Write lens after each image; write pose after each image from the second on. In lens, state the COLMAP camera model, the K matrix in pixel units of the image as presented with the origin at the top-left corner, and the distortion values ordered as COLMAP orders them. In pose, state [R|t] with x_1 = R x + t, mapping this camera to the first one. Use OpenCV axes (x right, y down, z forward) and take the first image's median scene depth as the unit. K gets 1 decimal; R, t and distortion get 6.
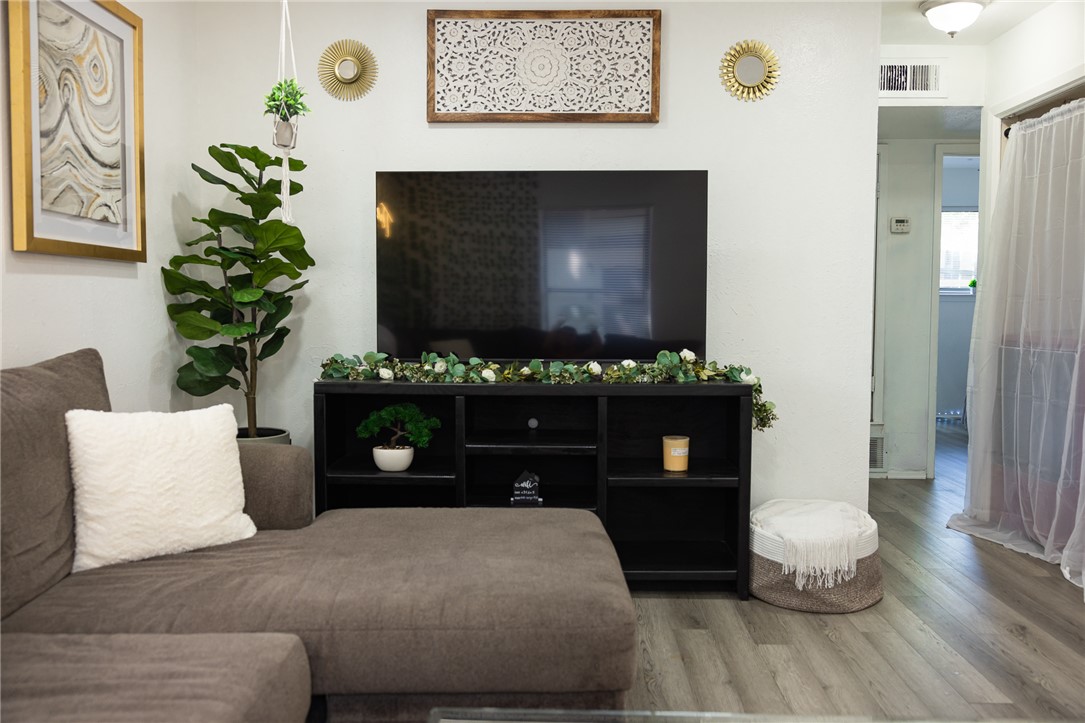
lens RADIAL K [[874.1, 0, 541.7], [0, 874.1, 361.0], [0, 0, 1]] dist [-0.007557, -0.009016]
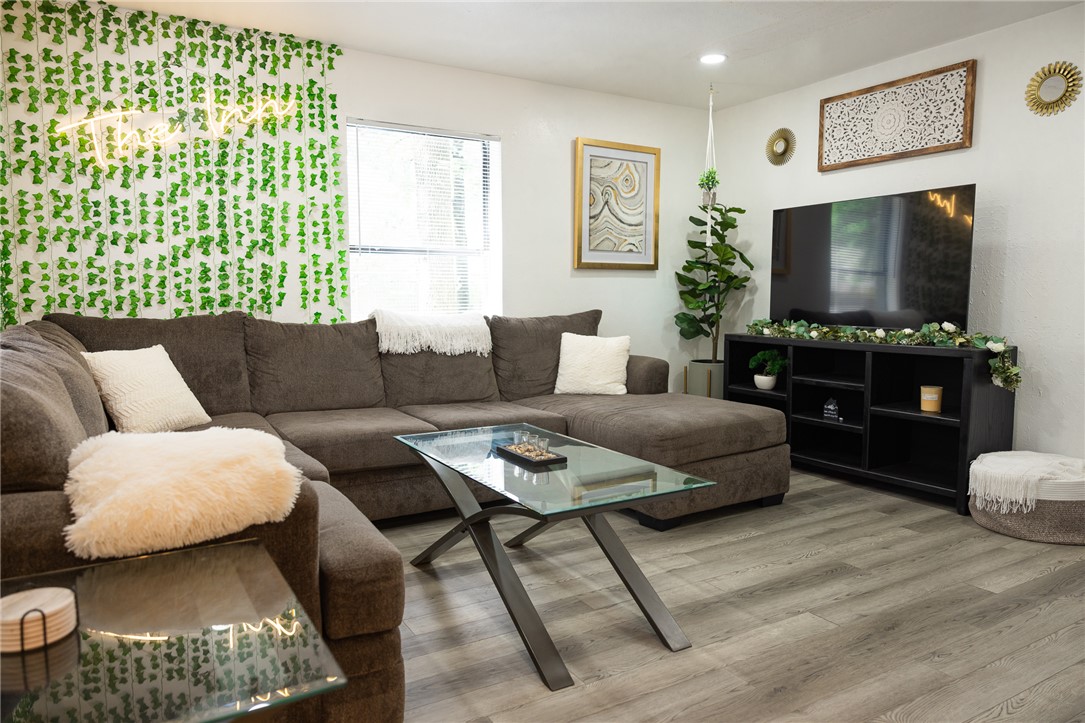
lens RADIAL K [[723.8, 0, 542.5], [0, 723.8, 364.0], [0, 0, 1]] dist [0.007078, 0.003700]
pose [[0.537221, 0.078517, -0.839779, 0.729792], [-0.053109, 0.996831, 0.059225, 0.016431], [0.841768, 0.012783, 0.539688, -0.108368]]
